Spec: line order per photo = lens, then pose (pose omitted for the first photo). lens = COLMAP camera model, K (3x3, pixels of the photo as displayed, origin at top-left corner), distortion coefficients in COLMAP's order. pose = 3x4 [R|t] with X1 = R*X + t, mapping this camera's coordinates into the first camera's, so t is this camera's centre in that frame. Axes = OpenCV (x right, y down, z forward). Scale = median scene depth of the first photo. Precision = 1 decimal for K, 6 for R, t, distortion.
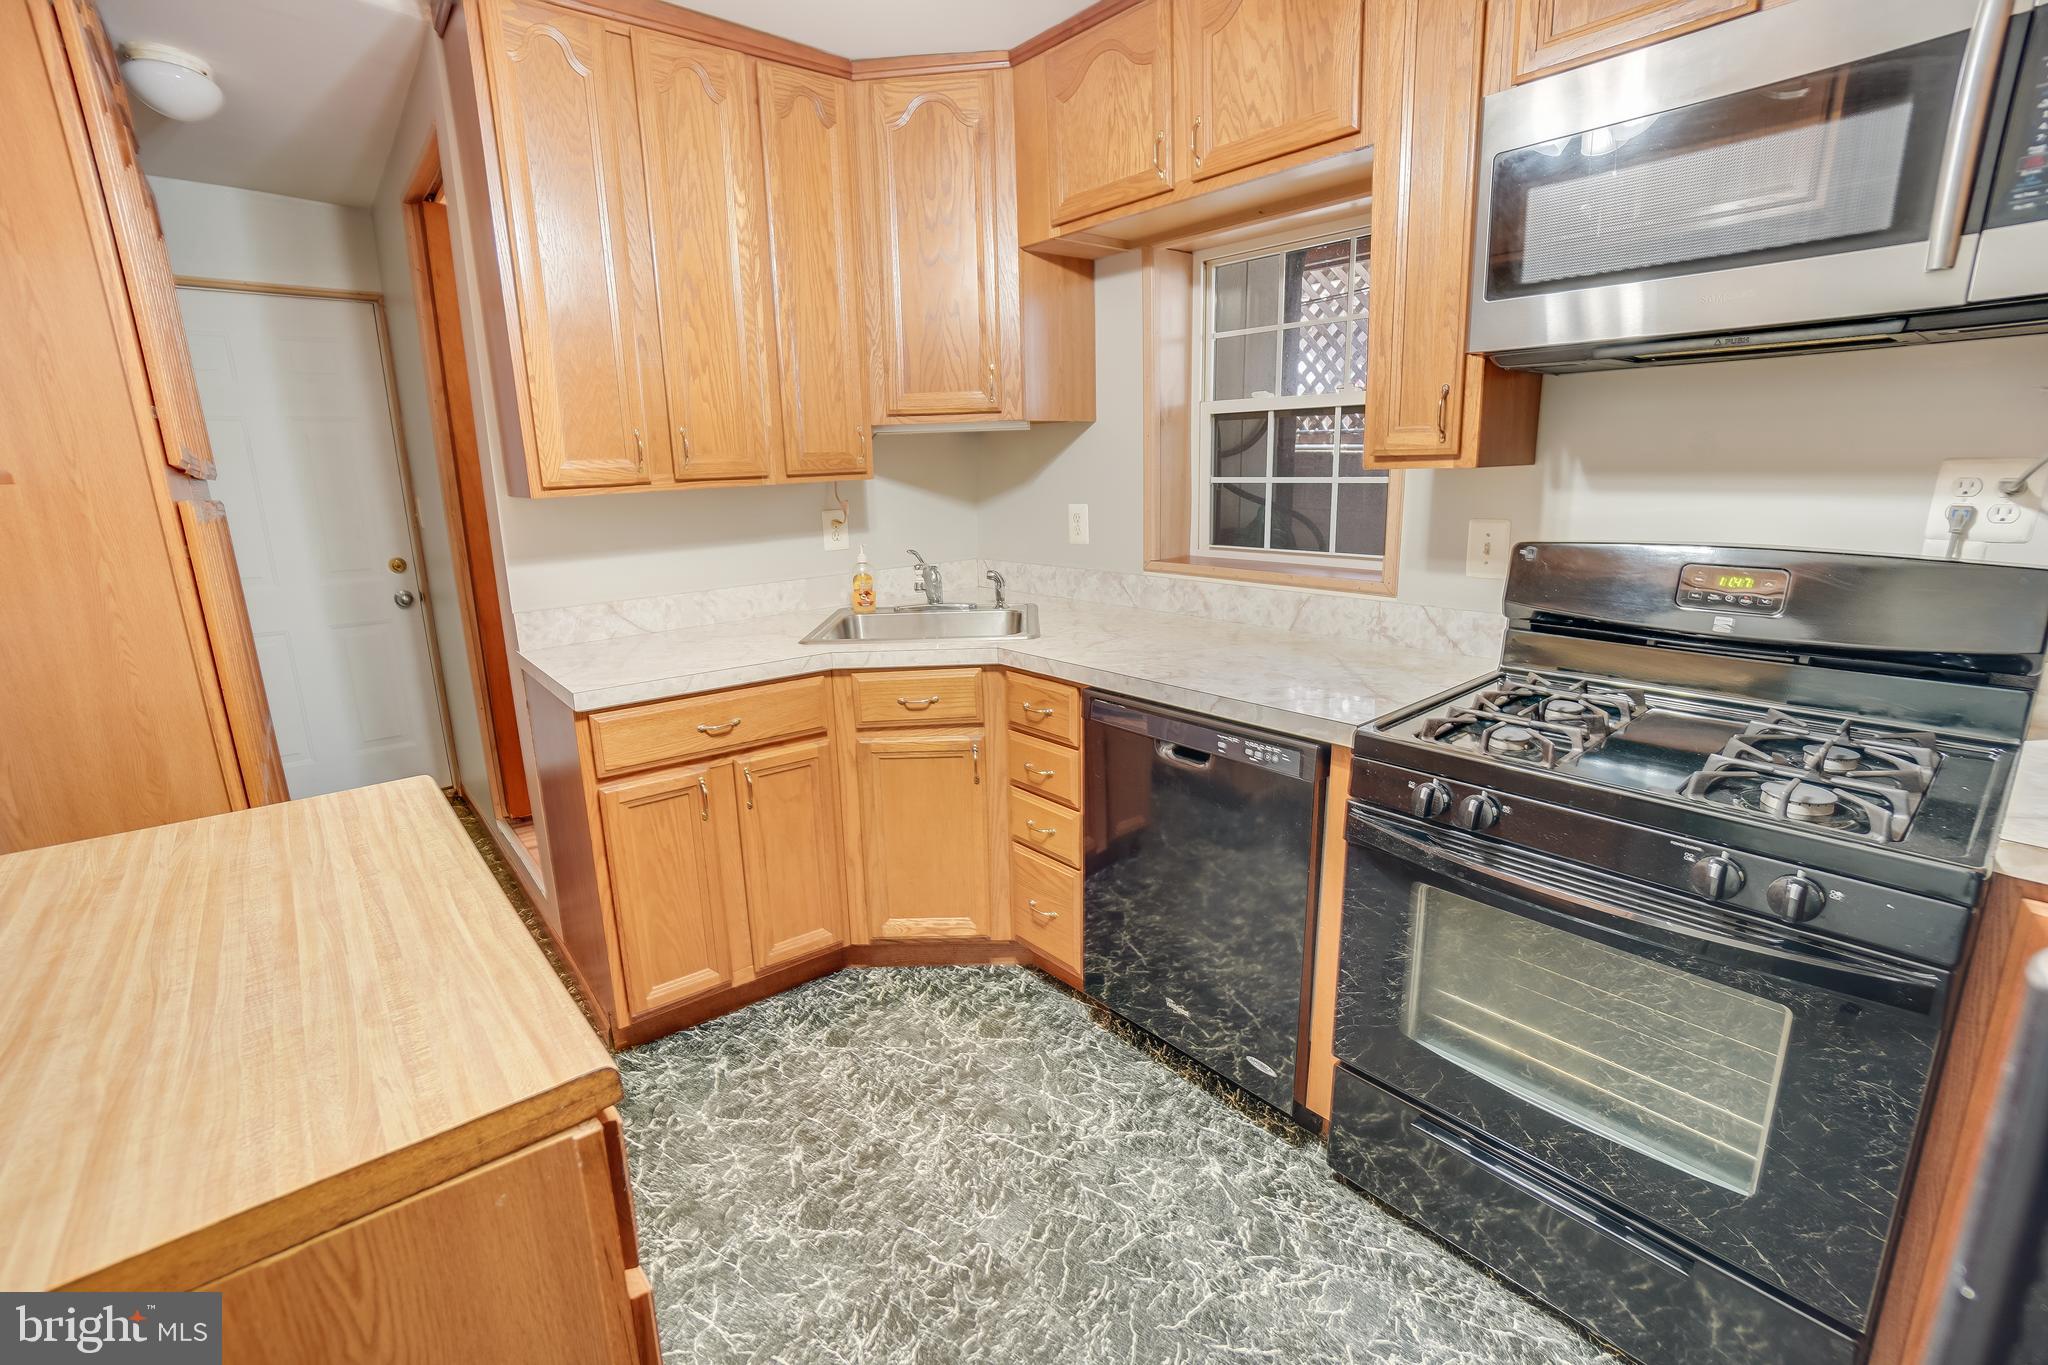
lens RADIAL K [[919.9, 0, 1038.4], [0, 919.9, 681.6], [0, 0, 1]] dist [-0.015835, 0.003176]
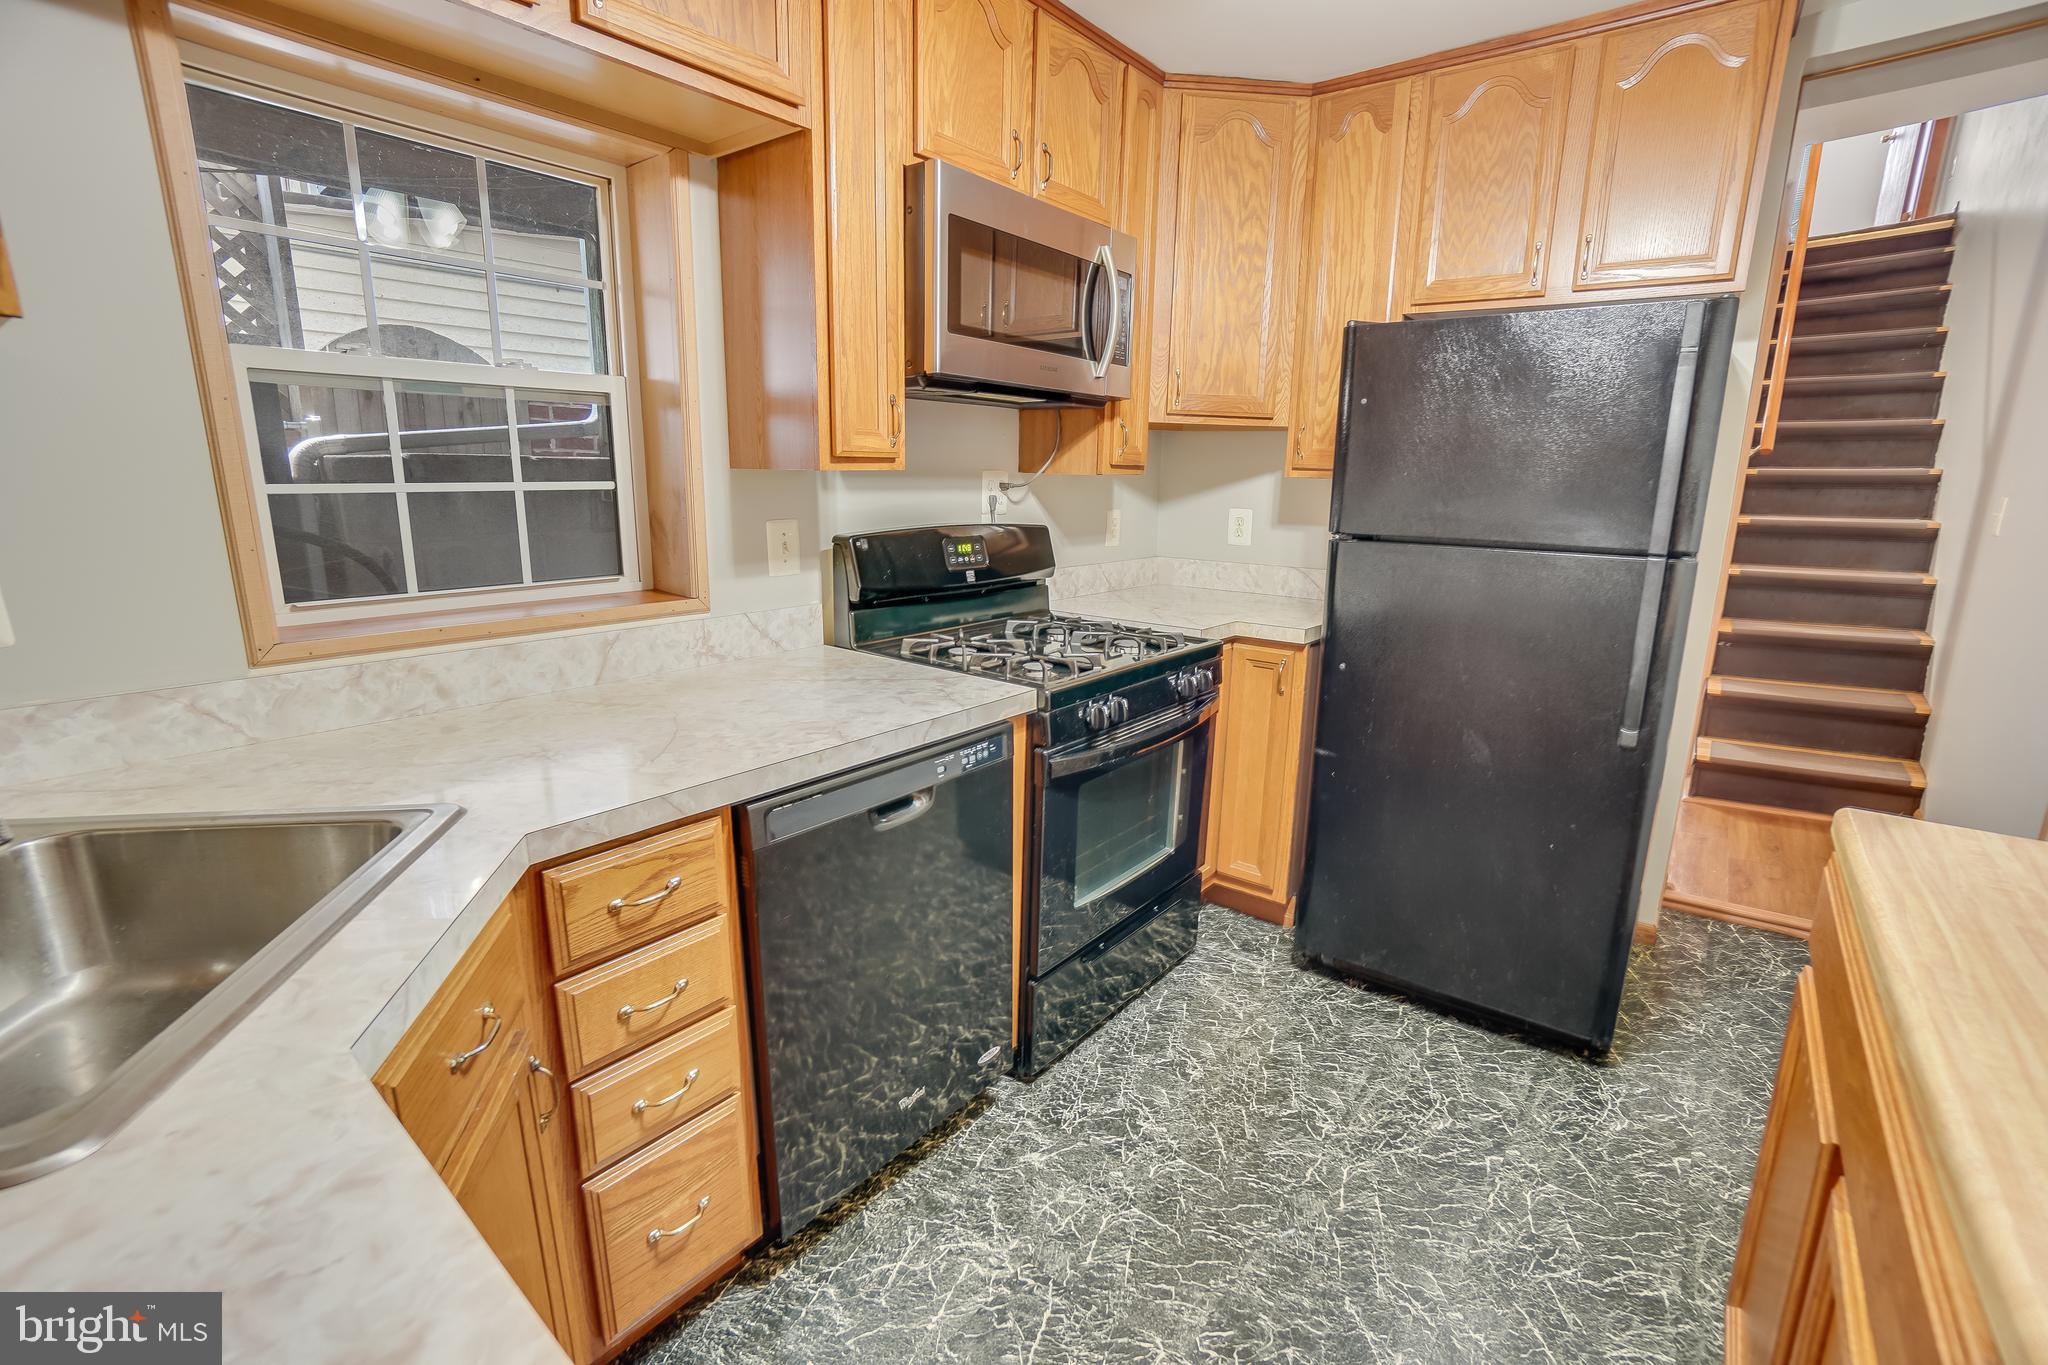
lens RADIAL K [[919.9, 0, 1018.3], [0, 919.9, 686.6], [0, 0, 1]] dist [-0.015835, 0.003176]
pose [[-0.184915, -0.208360, 0.960413, -0.568971], [0.217708, 0.944300, 0.246781, -0.183596], [-0.958337, 0.254723, -0.129253, 0.858493]]
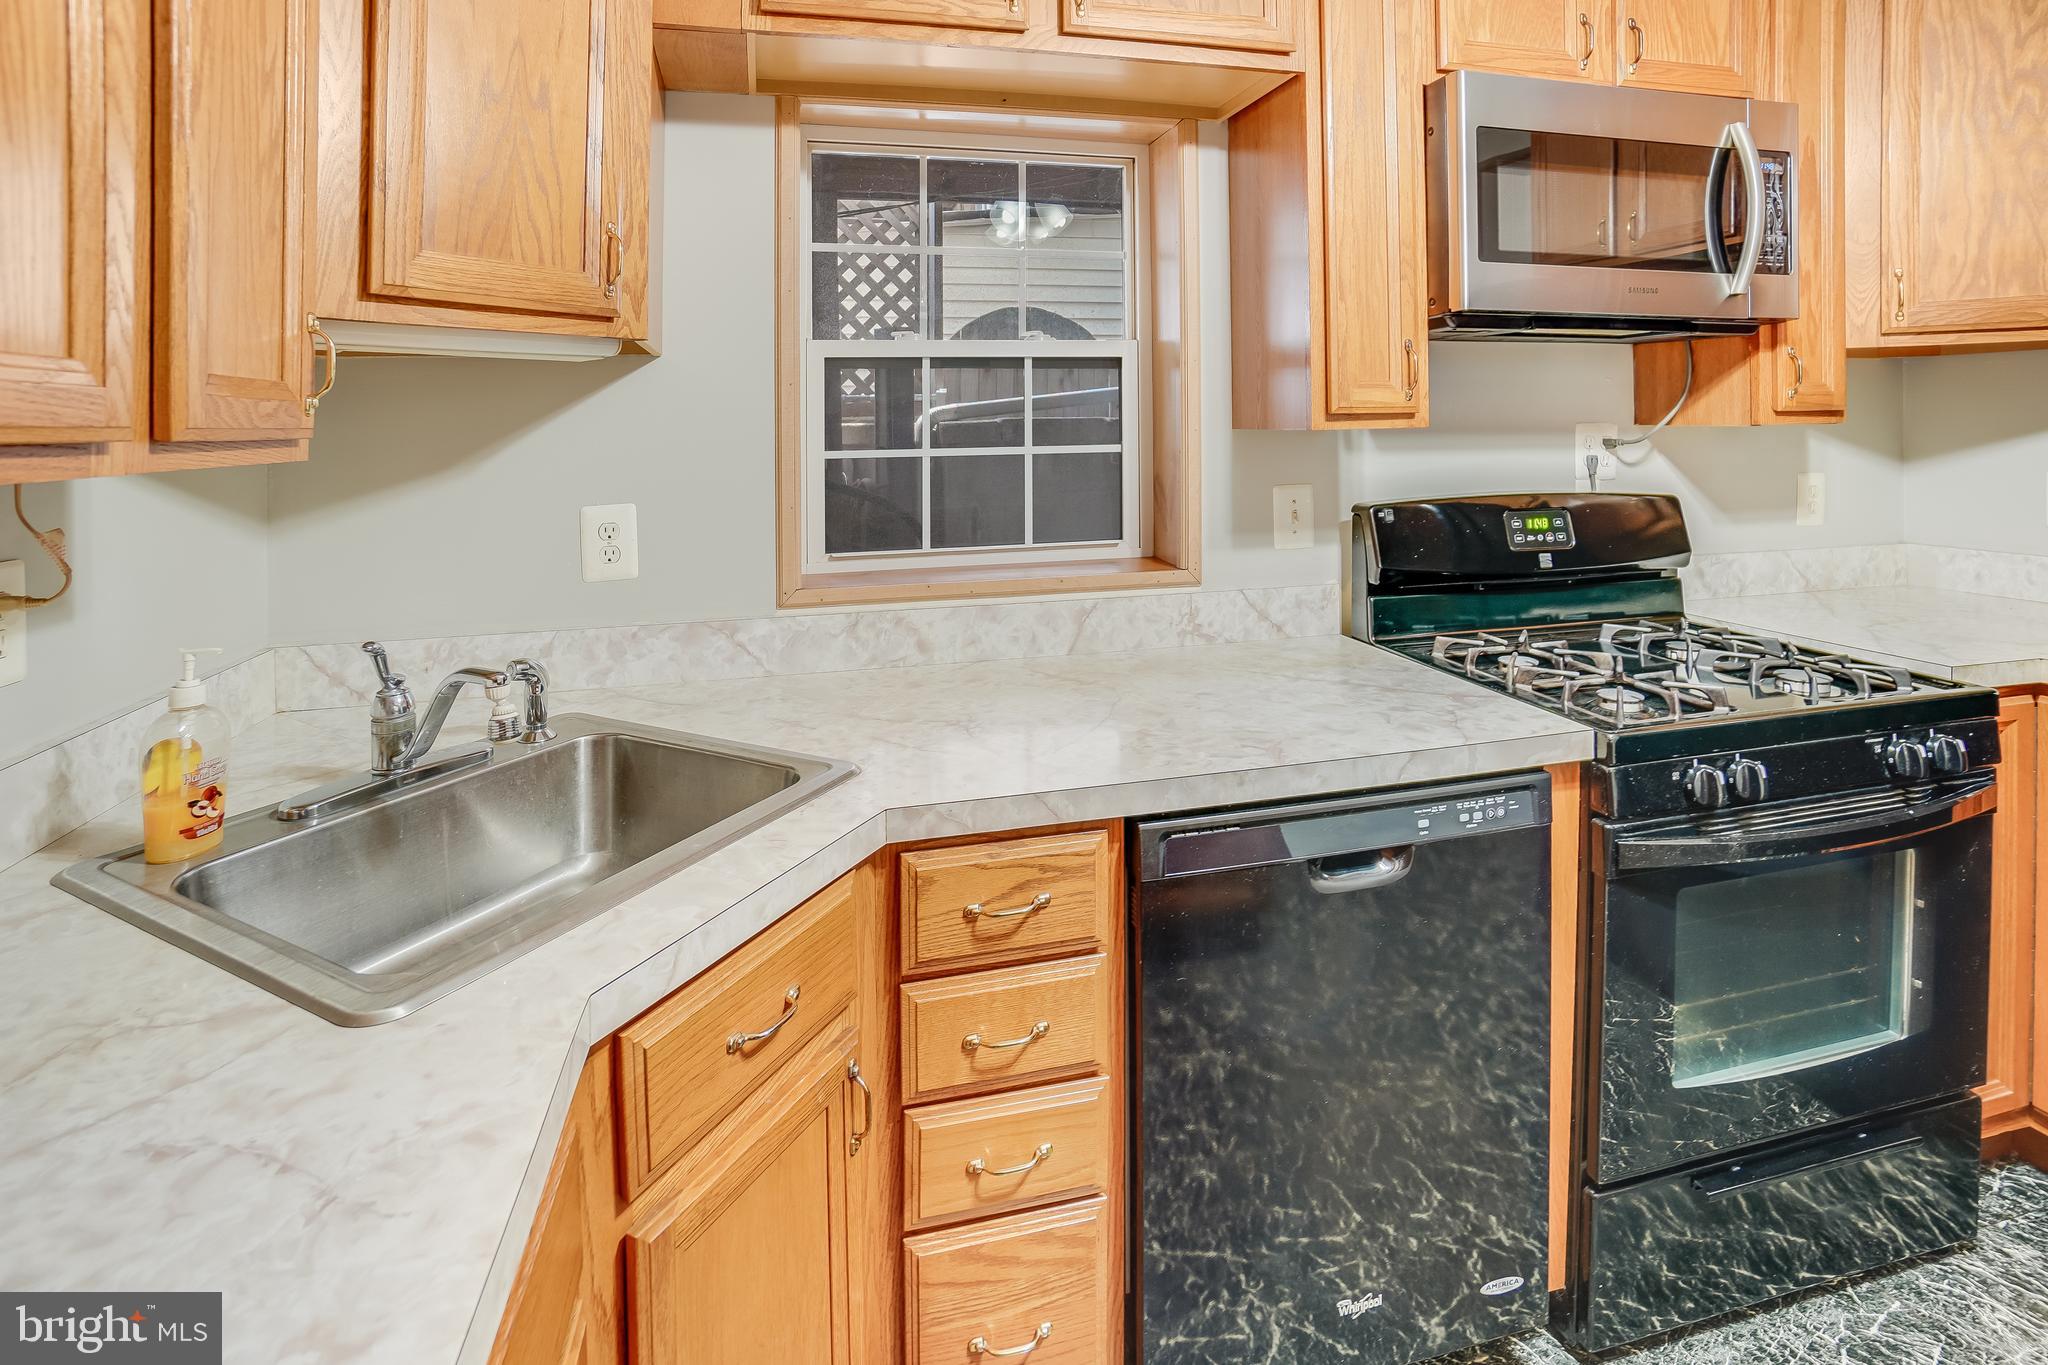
lens RADIAL K [[1020.2, 0, 1040.7], [0, 1020.2, 429.0], [0, 0, 1]] dist [-0.020573, 0.006339]
pose [[0.435854, 0.008139, 0.899980, -0.501986], [0.213522, 0.970476, -0.112184, -0.158845], [-0.874322, 0.241061, 0.421248, 0.720432]]
